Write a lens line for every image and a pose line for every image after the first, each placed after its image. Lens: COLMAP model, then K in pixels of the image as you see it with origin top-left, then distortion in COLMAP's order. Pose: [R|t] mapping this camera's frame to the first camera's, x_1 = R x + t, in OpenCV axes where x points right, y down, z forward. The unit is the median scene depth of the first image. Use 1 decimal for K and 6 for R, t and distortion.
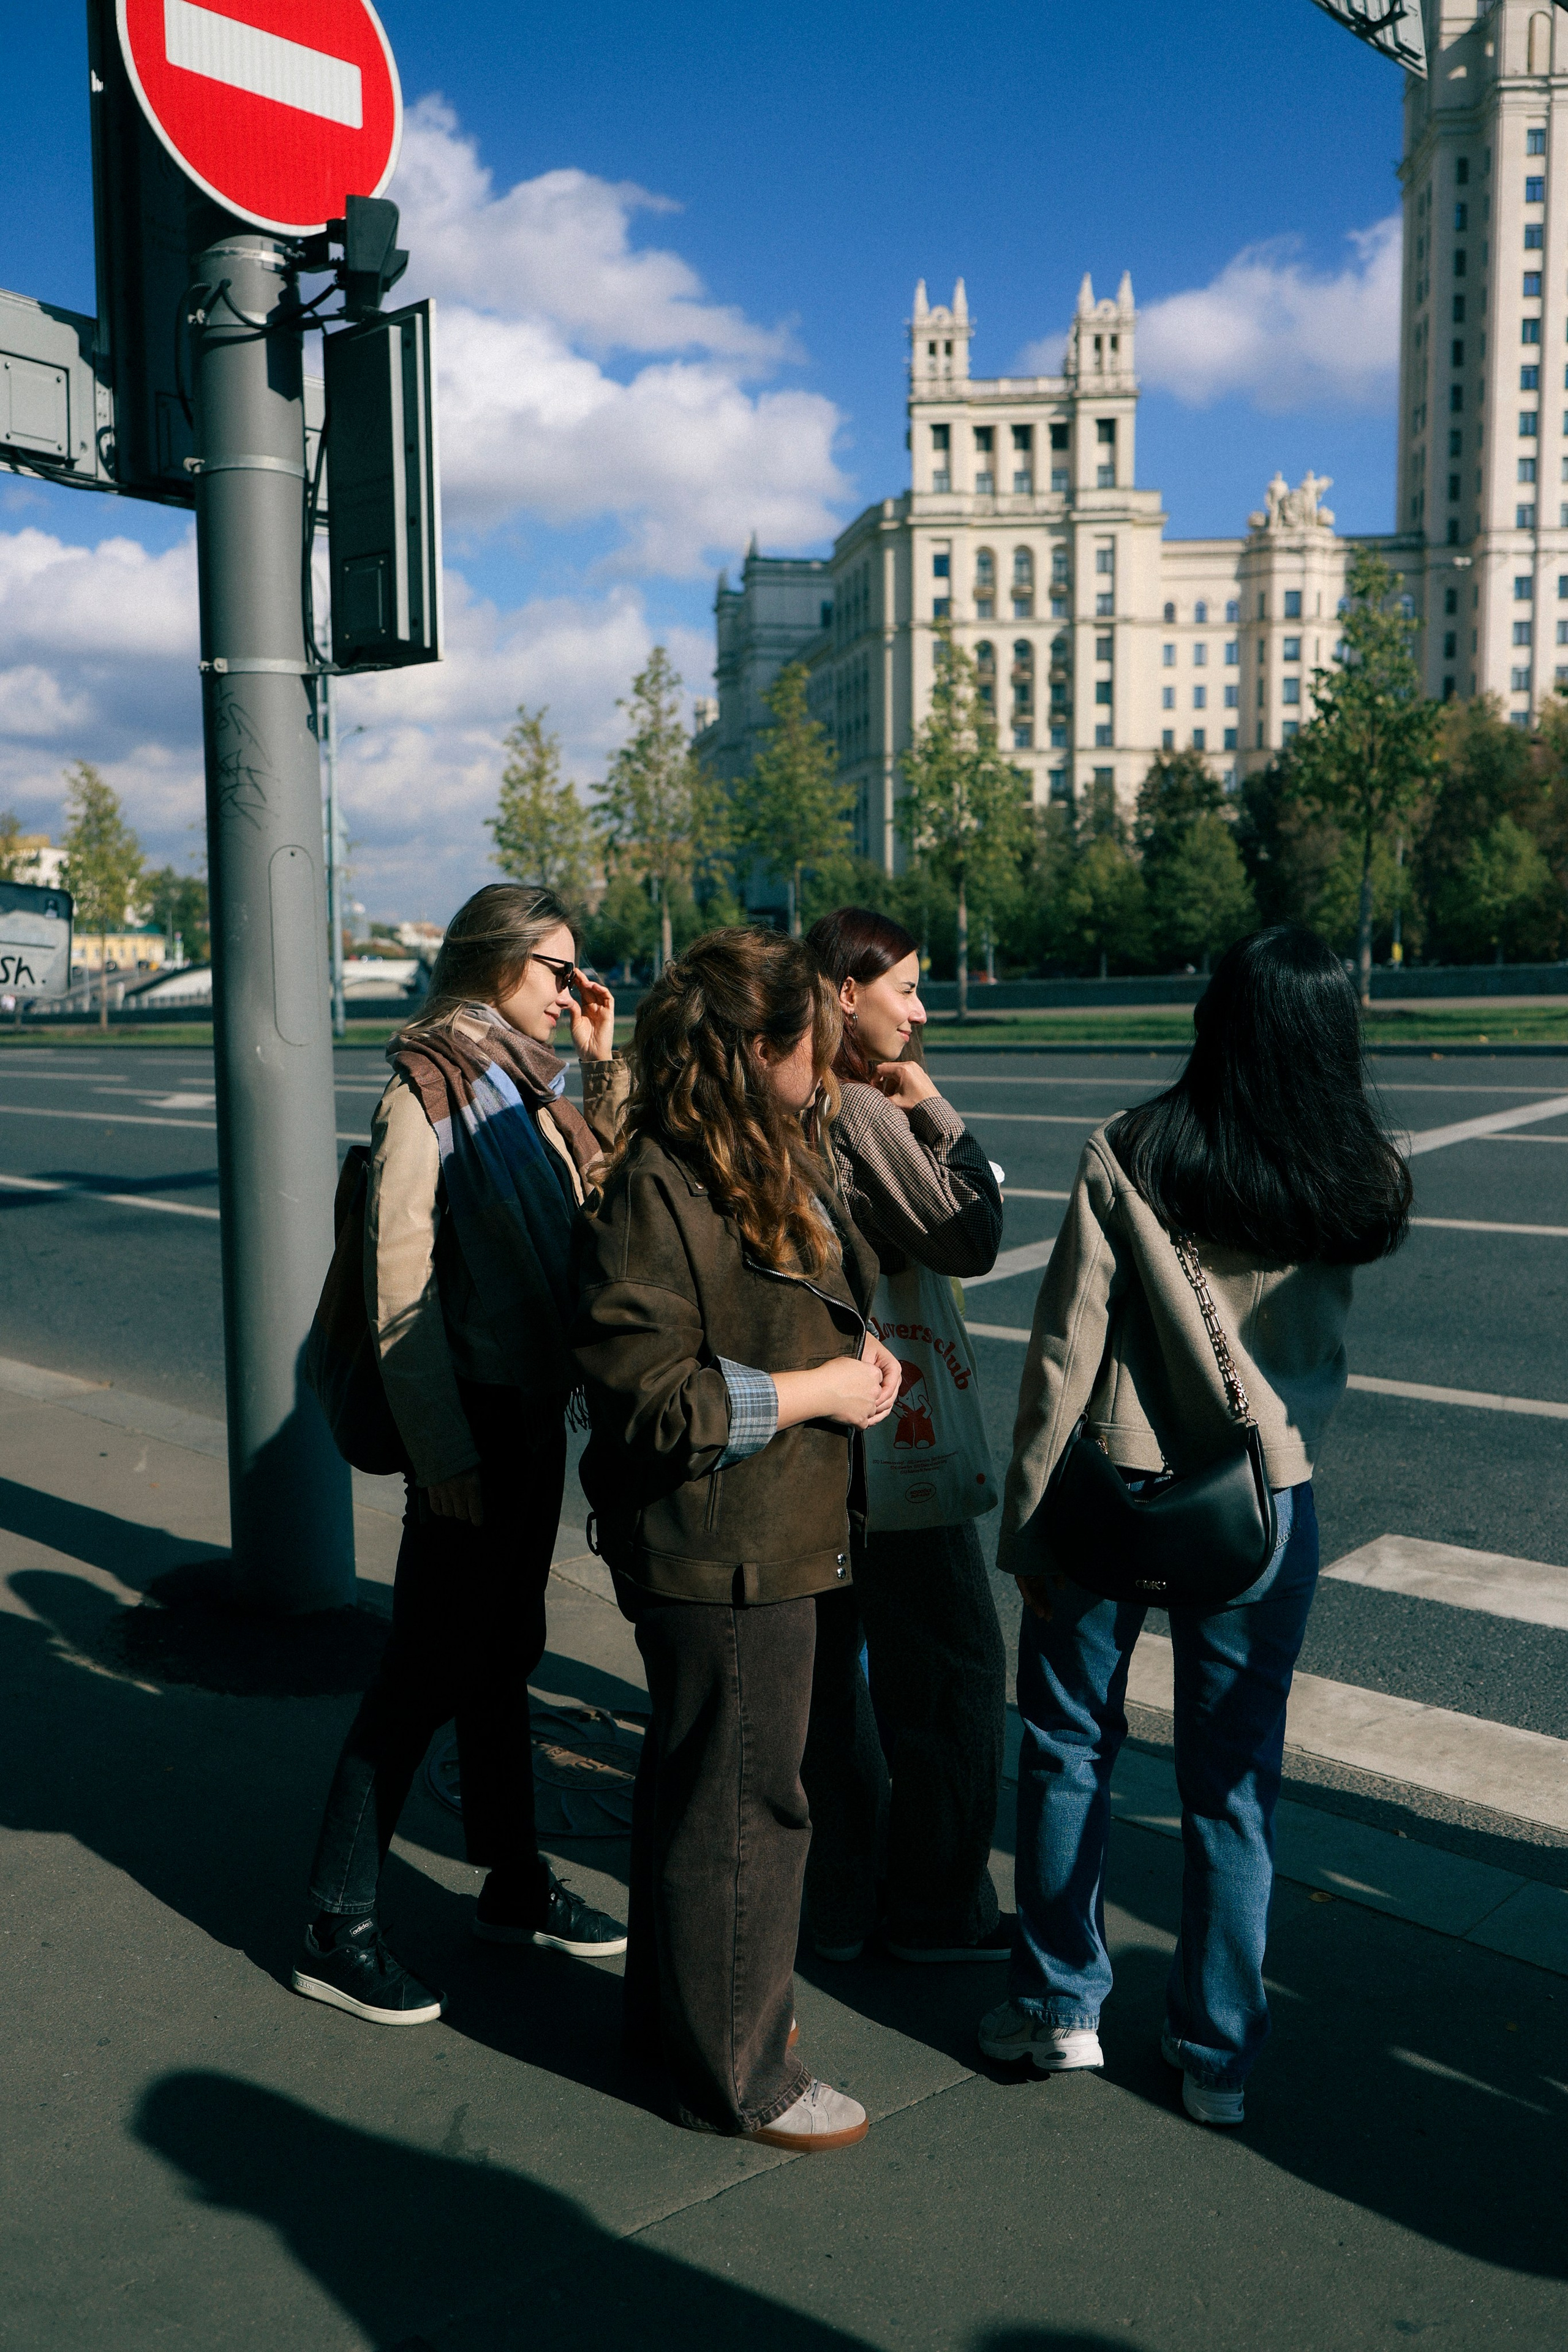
lens RADIAL K [[1882.4, 0, 769.4], [0, 1882.4, 1191.7], [0, 0, 1]] dist [-0.000002, -0.002702]
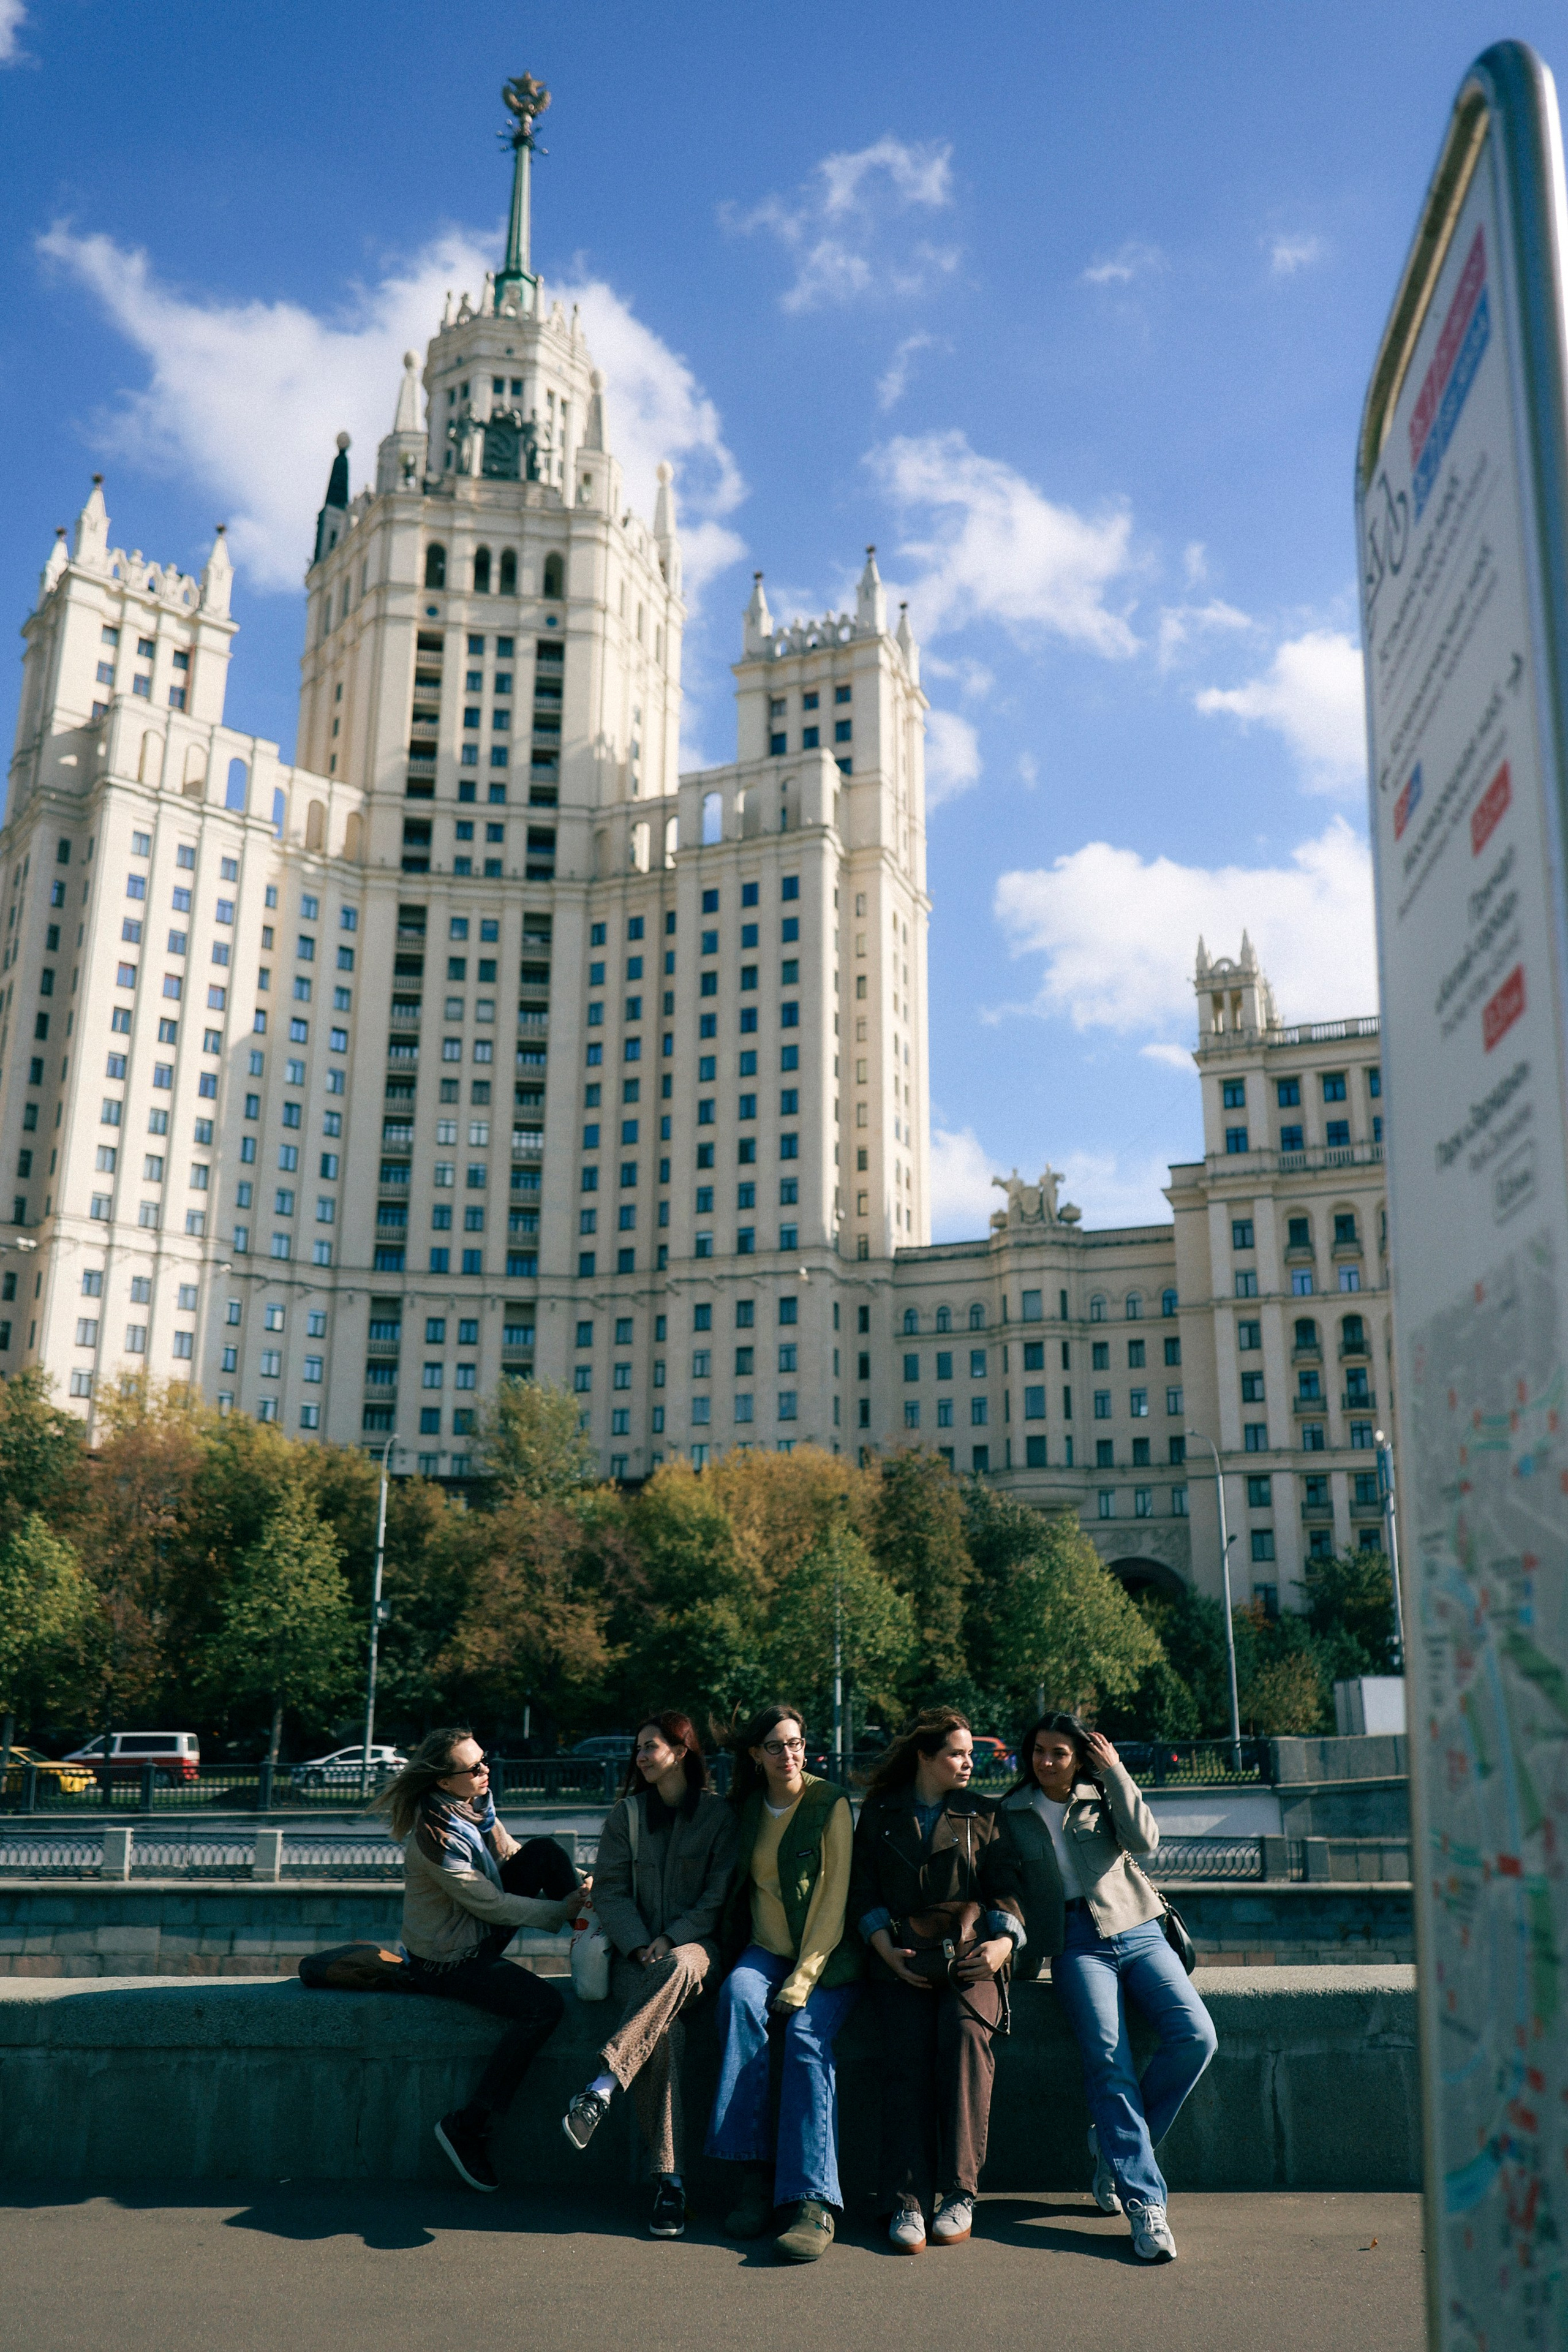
lens RADIAL K [[1882.4, 0, 769.4], [0, 1882.4, 1191.7], [0, 0, 1]] dist [-0.000002, -0.002702]
pose [[0.749143, 0.201389, 0.631053, 0.072037], [0.054422, 0.930731, -0.361632, -0.025700], [-0.660169, 0.305257, 0.686291, 0.170933]]
